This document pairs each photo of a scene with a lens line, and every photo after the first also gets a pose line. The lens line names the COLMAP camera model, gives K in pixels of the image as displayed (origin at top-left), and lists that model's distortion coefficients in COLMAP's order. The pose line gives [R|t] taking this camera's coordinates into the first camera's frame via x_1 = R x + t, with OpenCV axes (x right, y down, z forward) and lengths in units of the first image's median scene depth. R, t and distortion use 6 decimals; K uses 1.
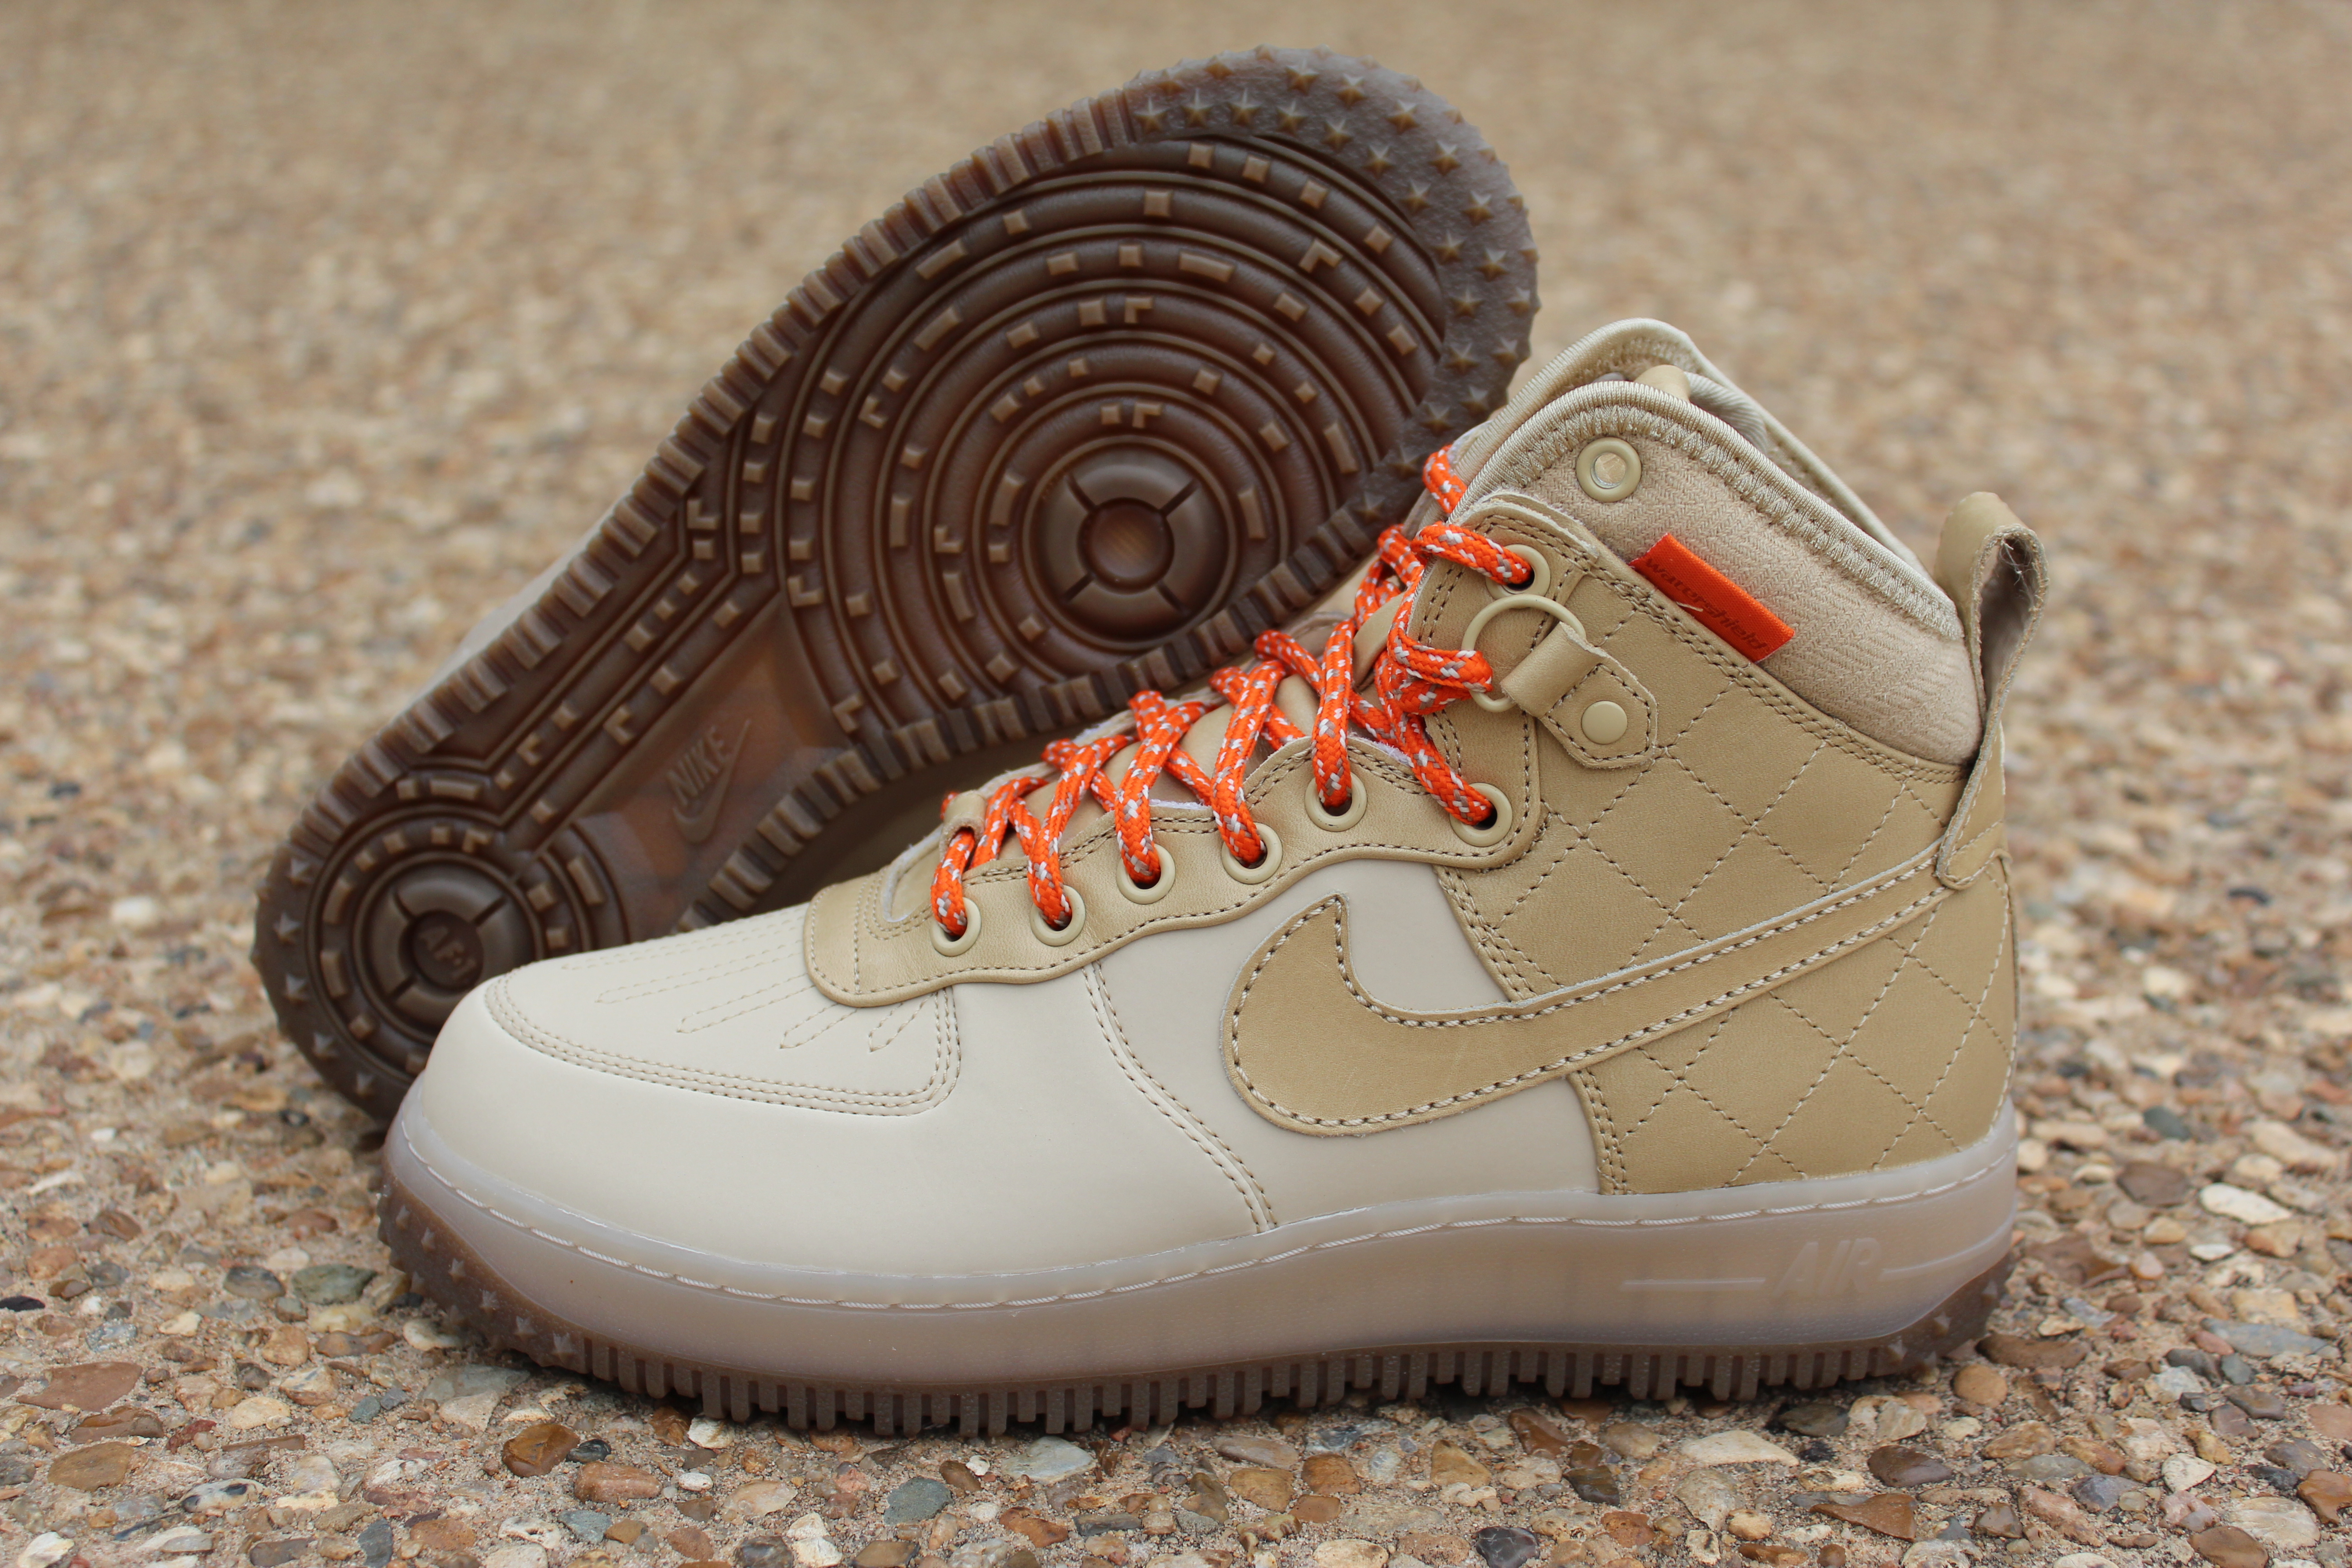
lens RADIAL K [[2875.6, 0, 1176.0], [0, 2875.6, 784.0], [0, 0, 1]] dist [-0.084271, 0.069236]
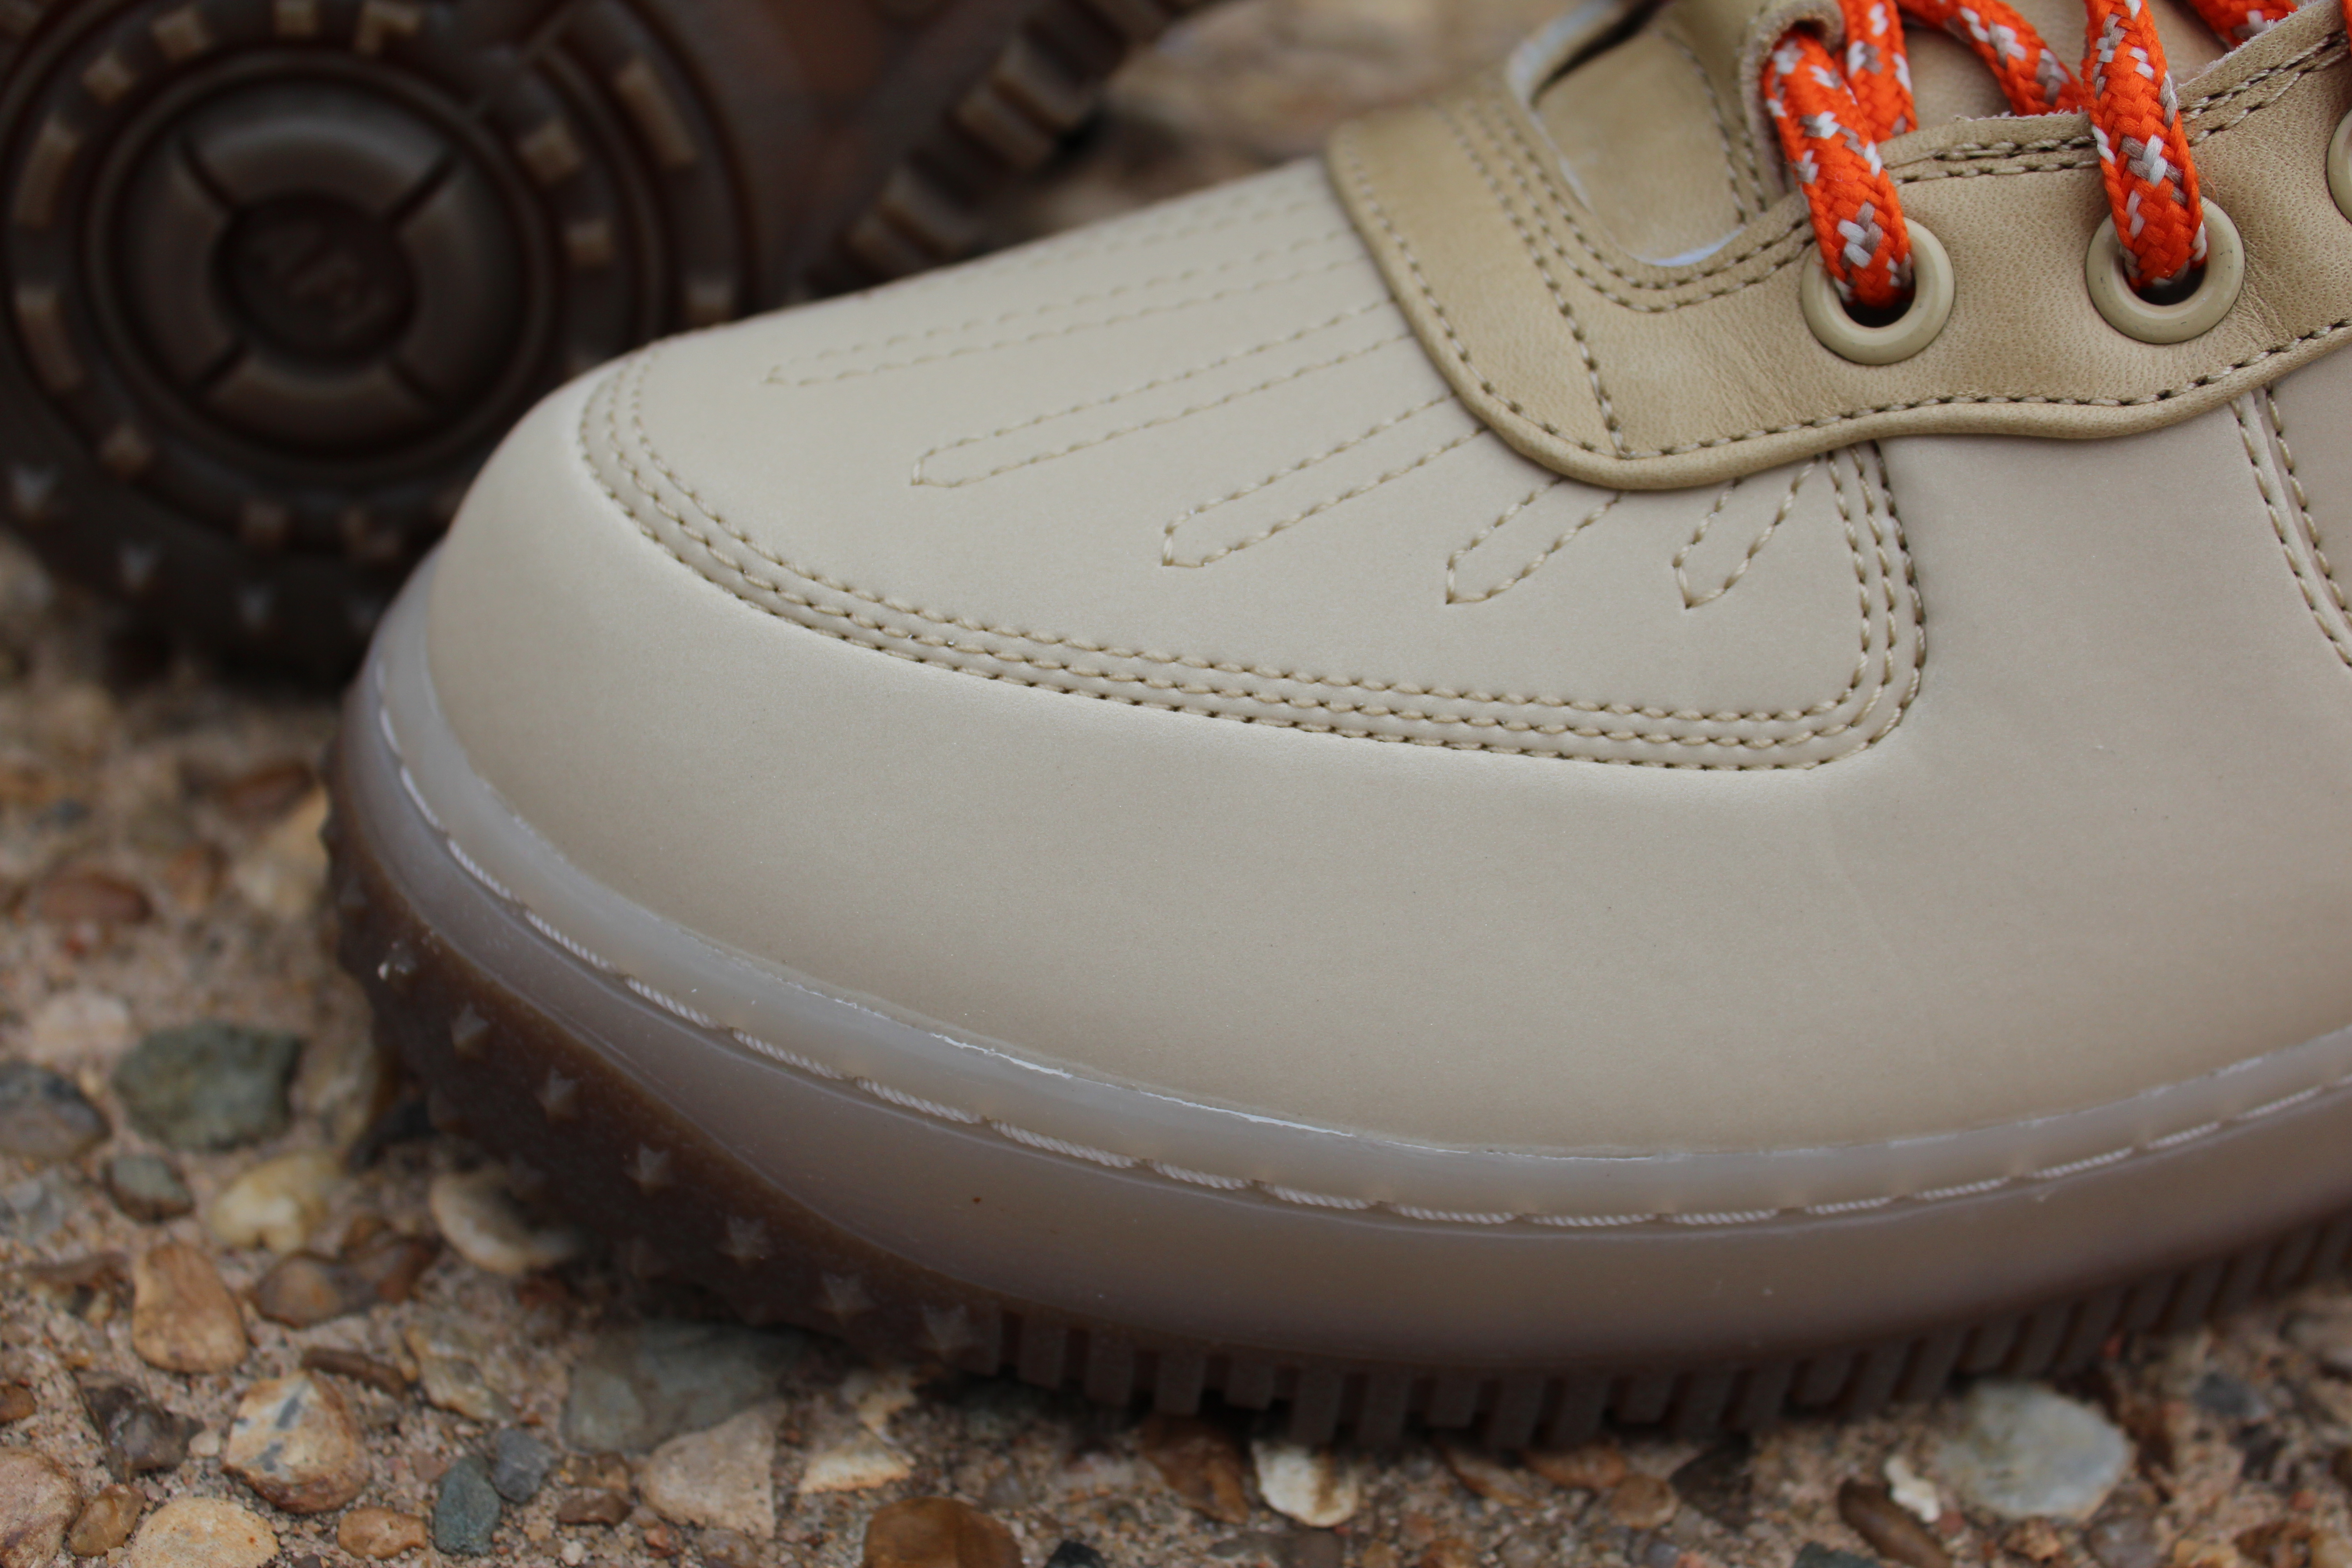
lens RADIAL K [[2875.6, 0, 1176.0], [0, 2875.6, 784.0], [0, 0, 1]] dist [-0.084271, 0.069236]
pose [[0.972613, -0.076969, 0.219314, -0.259227], [-0.003262, 0.938965, 0.343998, -0.022451], [-0.232406, -0.335292, 0.912999, 0.614299]]
